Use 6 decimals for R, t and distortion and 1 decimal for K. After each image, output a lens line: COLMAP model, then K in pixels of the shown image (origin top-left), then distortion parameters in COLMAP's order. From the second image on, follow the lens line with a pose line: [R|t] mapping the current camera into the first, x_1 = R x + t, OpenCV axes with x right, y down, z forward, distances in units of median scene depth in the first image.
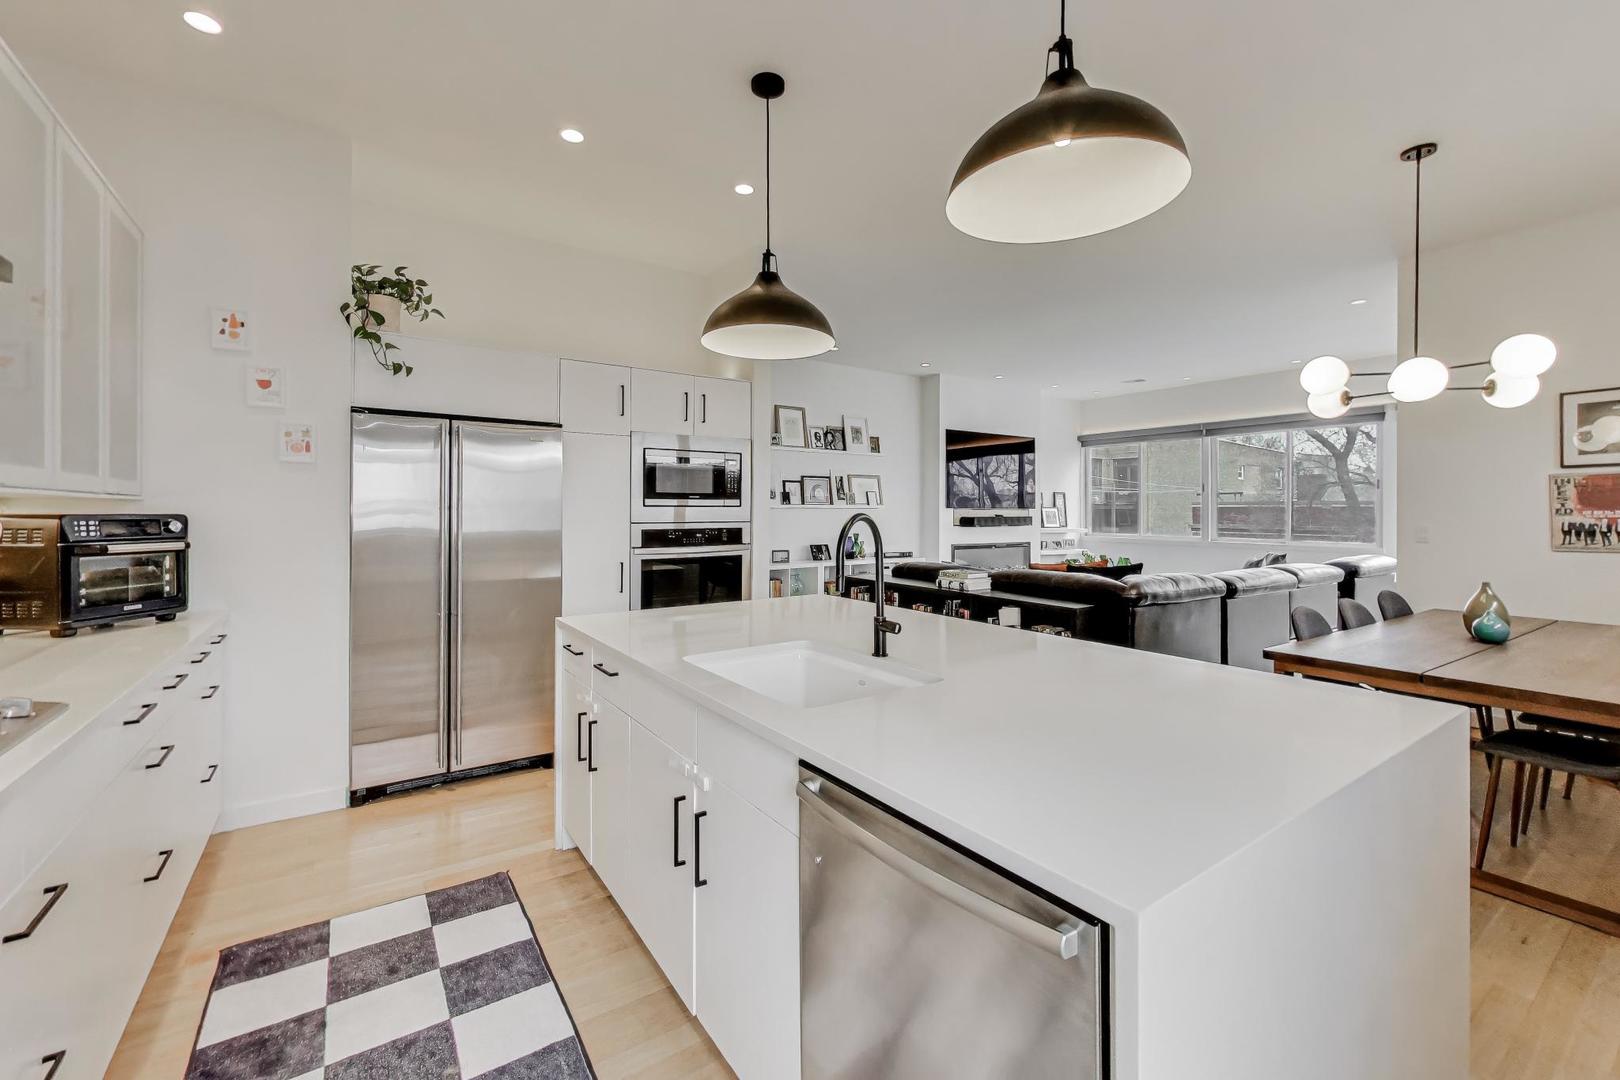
lens RADIAL K [[682.5, 0, 837.7], [0, 682.5, 512.1], [0, 0, 1]] dist [-0.003690, 0.000176]
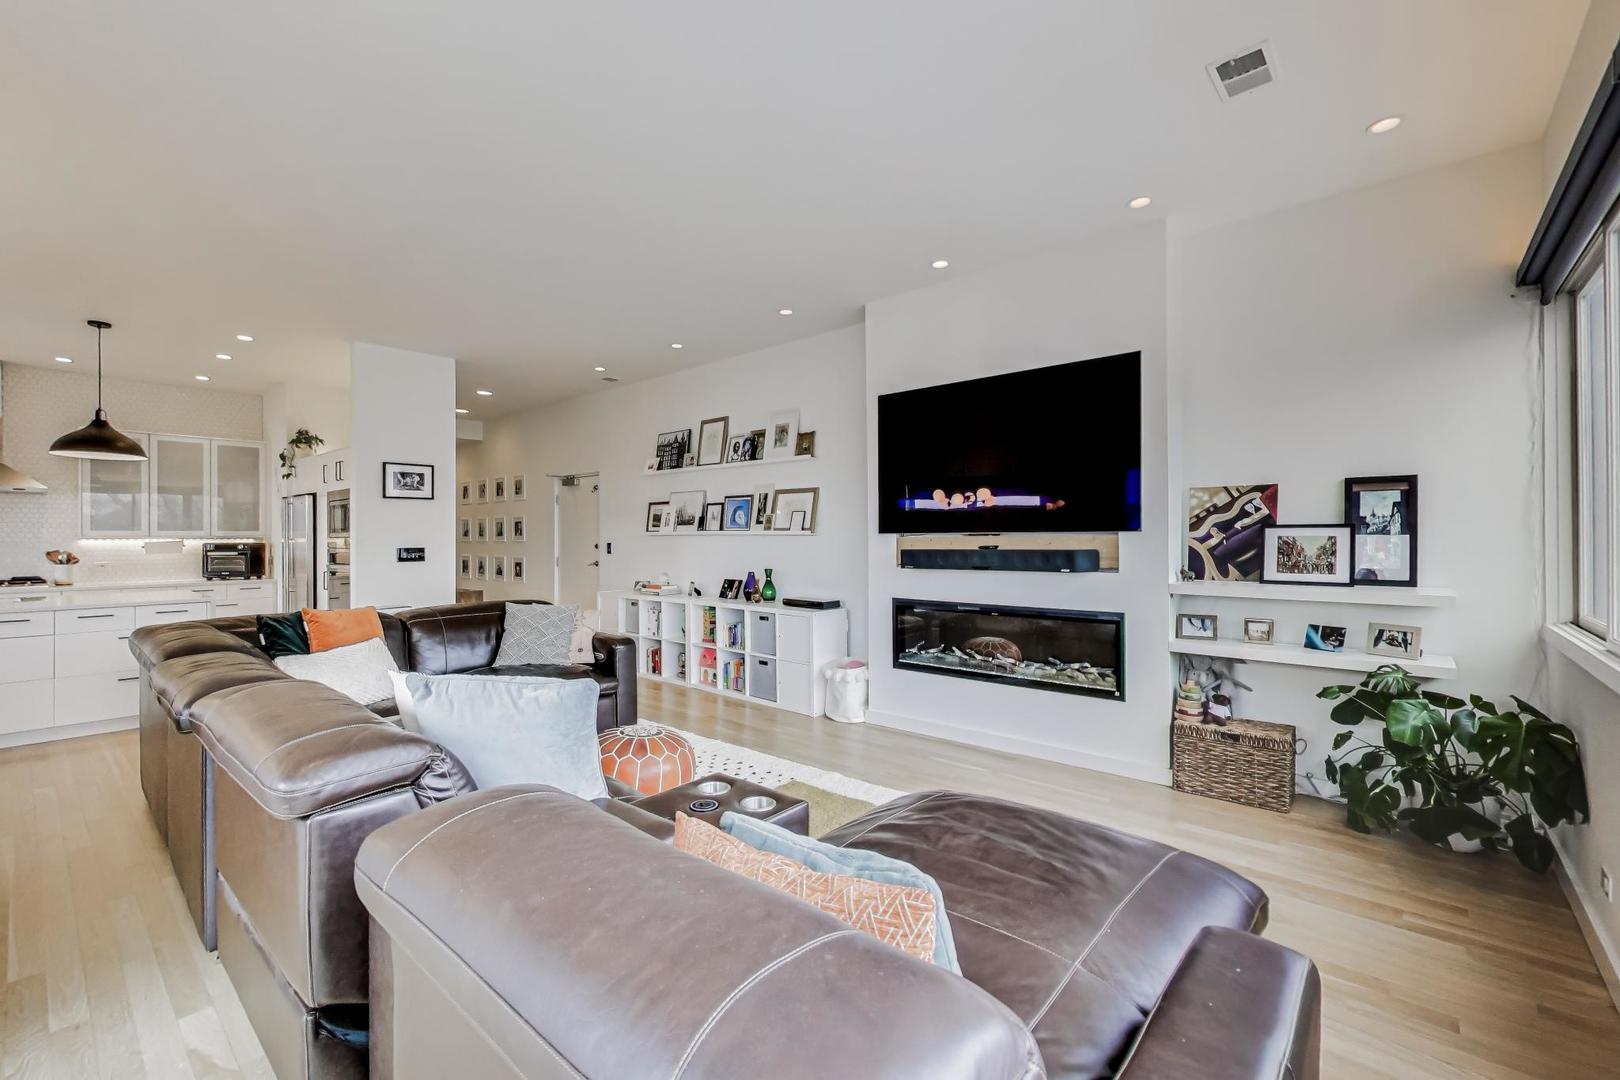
lens RADIAL K [[682.5, 0, 809.7], [0, 682.5, 536.7], [0, 0, 1]] dist [-0.003690, 0.000176]
pose [[0.233791, 0.000756, -0.972287, 0.768131], [0.002329, 0.999996, 0.001337, -0.004248], [0.972284, -0.002577, 0.233788, 0.871832]]
